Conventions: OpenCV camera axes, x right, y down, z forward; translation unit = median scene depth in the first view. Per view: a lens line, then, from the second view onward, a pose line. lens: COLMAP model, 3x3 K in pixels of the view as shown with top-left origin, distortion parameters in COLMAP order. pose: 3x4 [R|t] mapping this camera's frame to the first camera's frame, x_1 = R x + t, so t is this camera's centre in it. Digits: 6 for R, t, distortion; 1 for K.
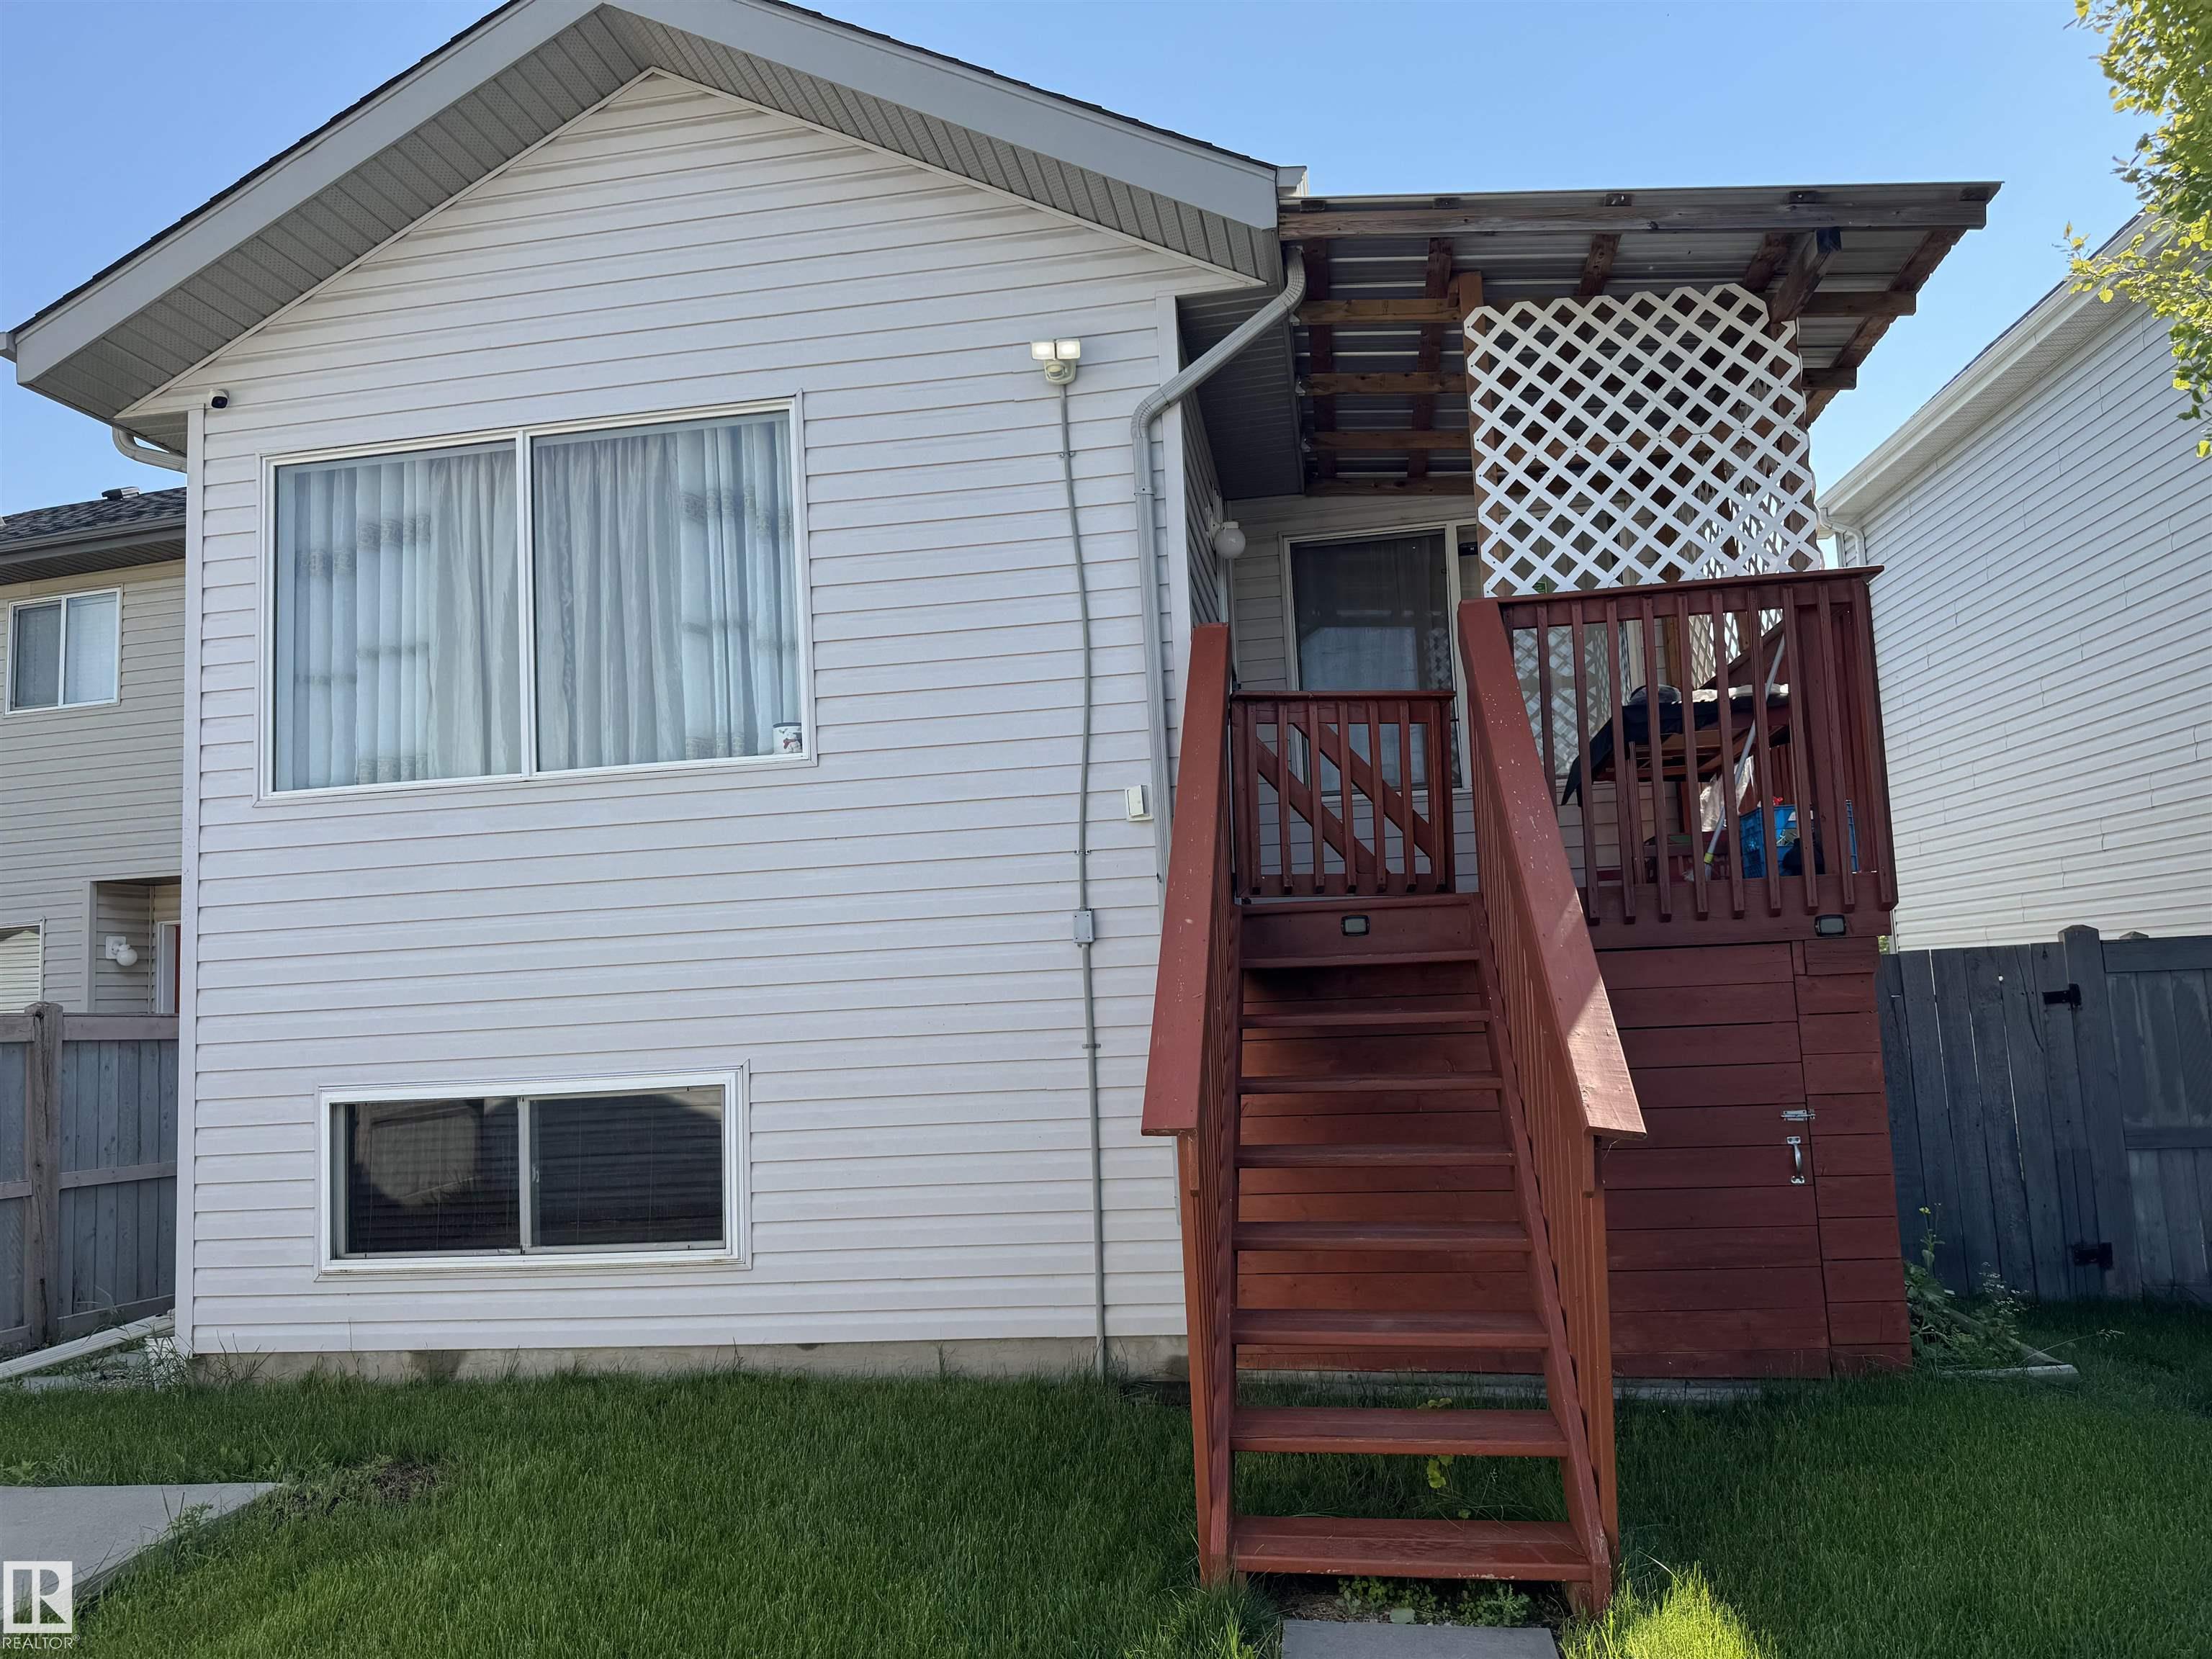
lens RADIAL K [[1547.9, 0, 1098.0], [0, 1547.9, 838.1], [0, 0, 1]] dist [0.031802, -0.038771]
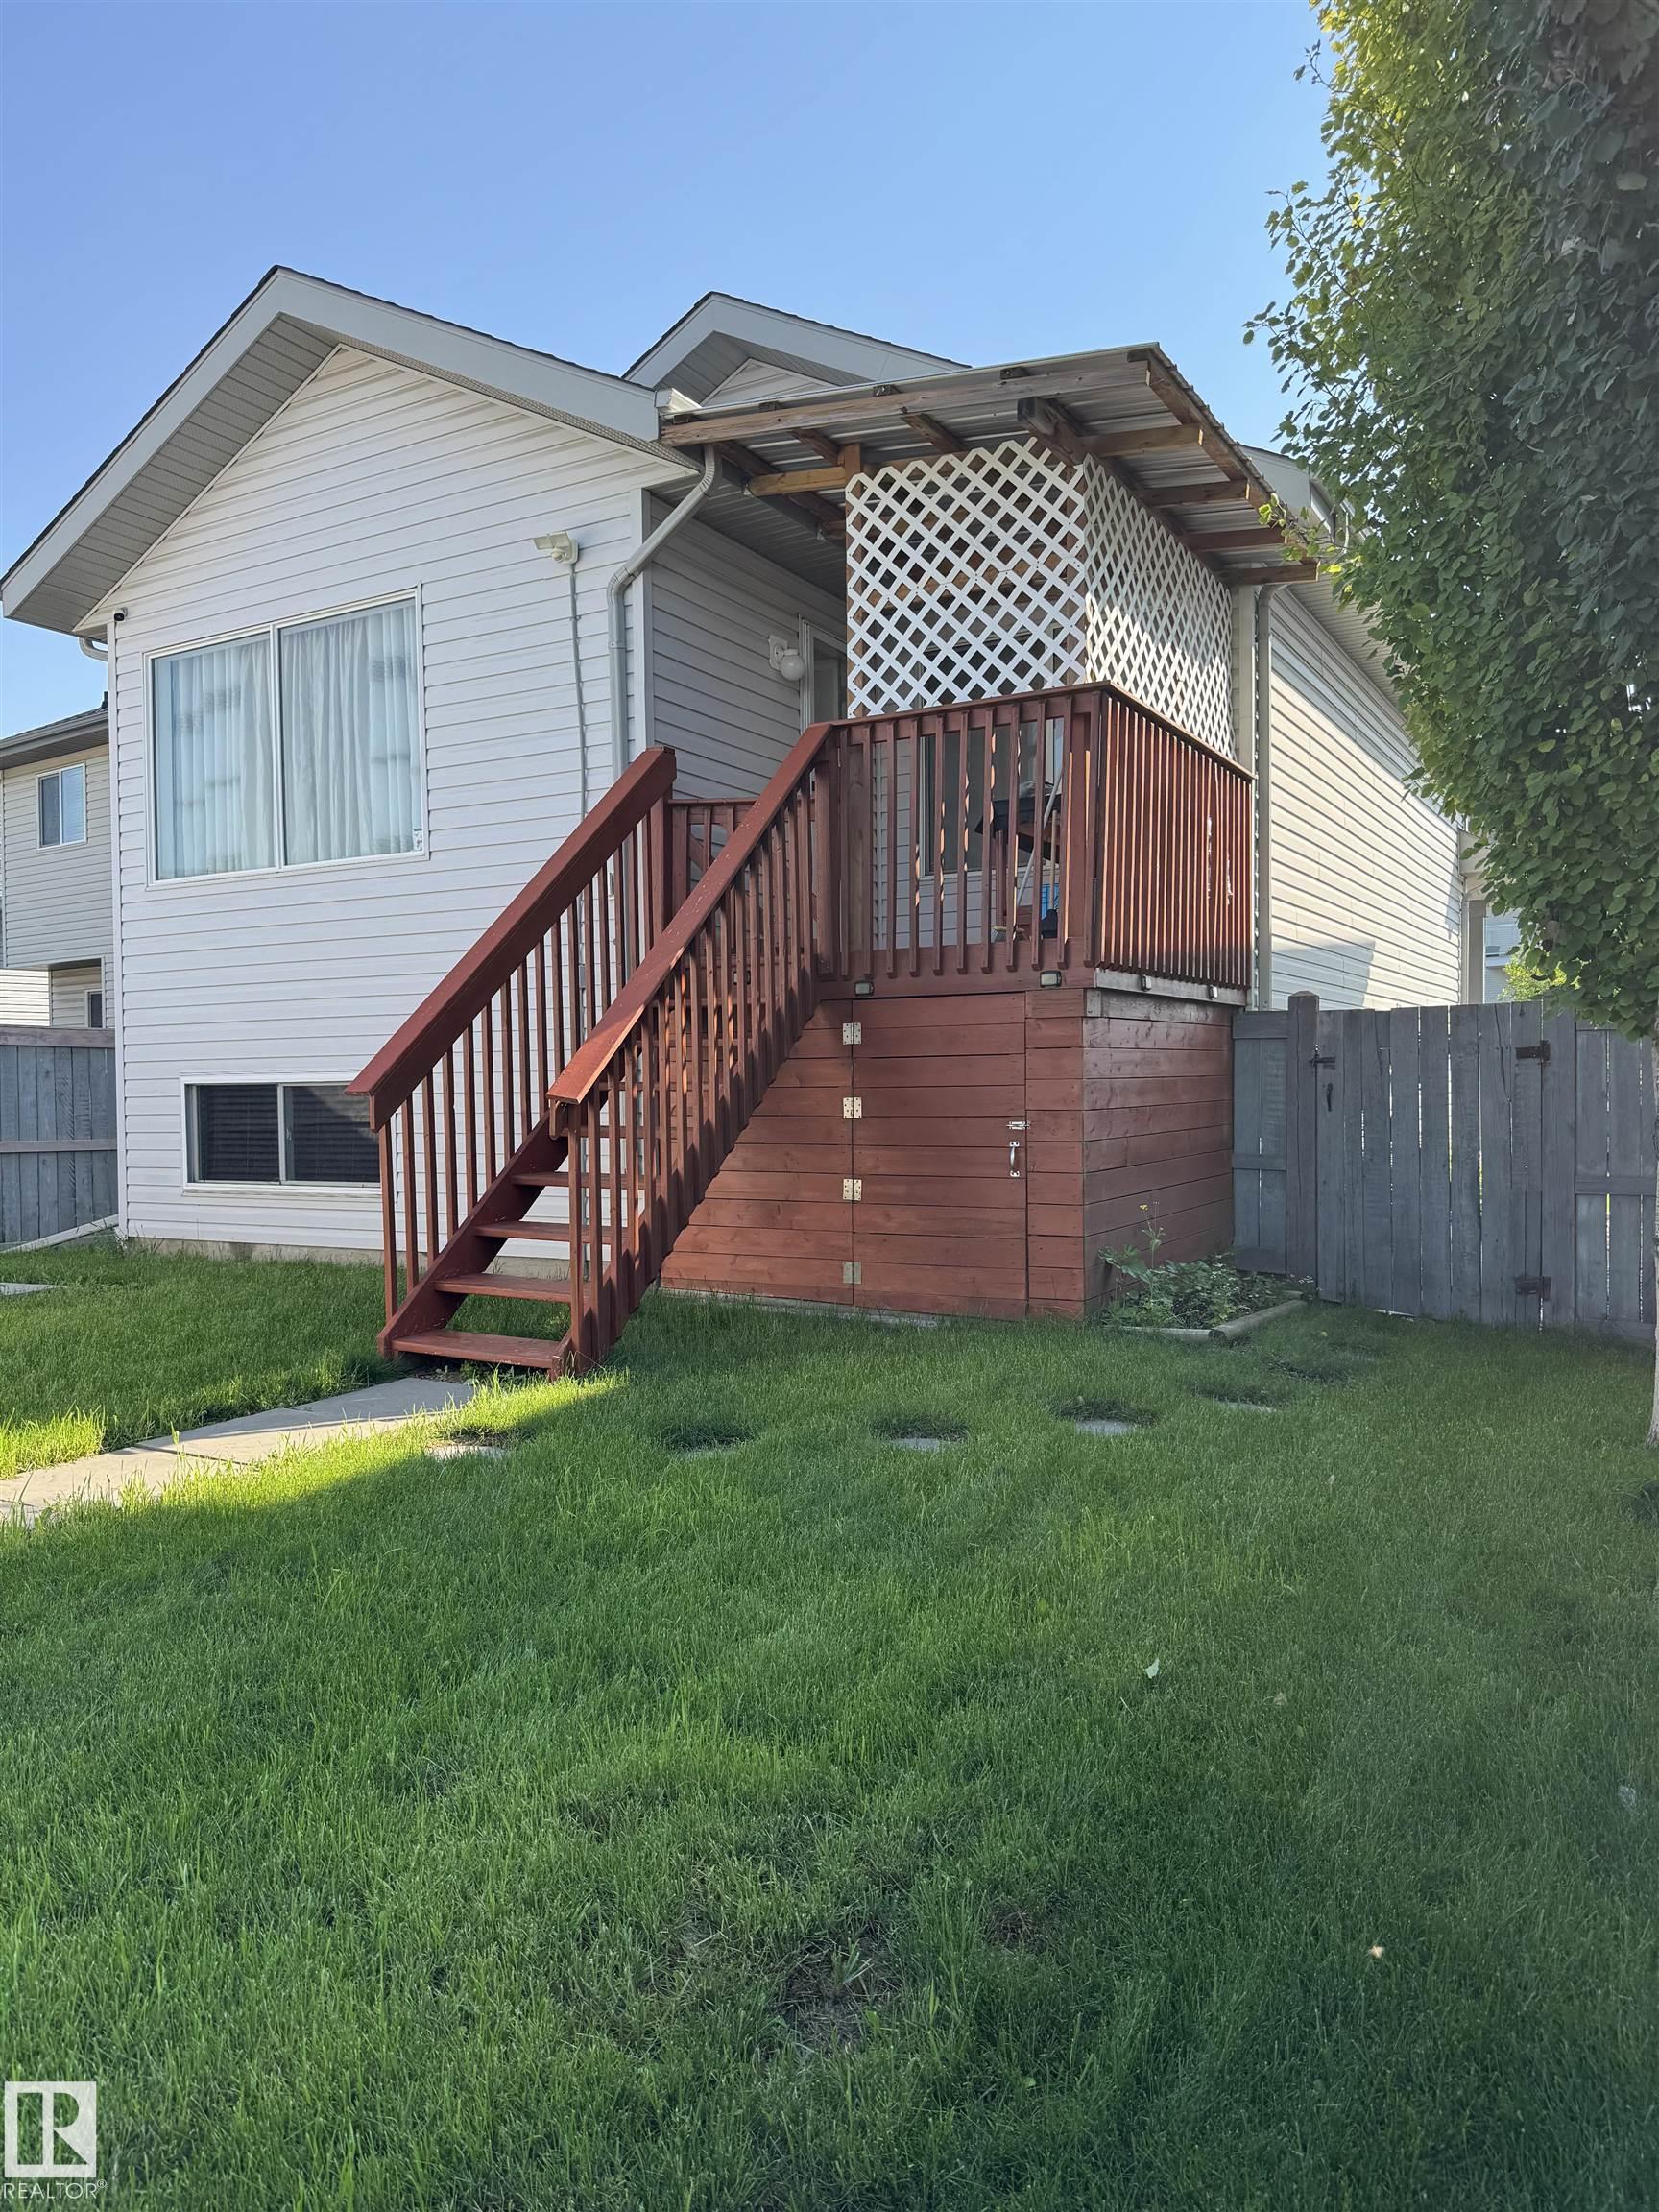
lens RADIAL K [[1547.9, 0, 830.7], [0, 1547.9, 1114.2], [0, 0, 1]] dist [0.031802, -0.038771]
pose [[0.932565, 0.042675, -0.358471, 0.672644], [0.006476, 0.990851, 0.134805, -0.004440], [0.360944, -0.128035, 0.923757, -0.208337]]
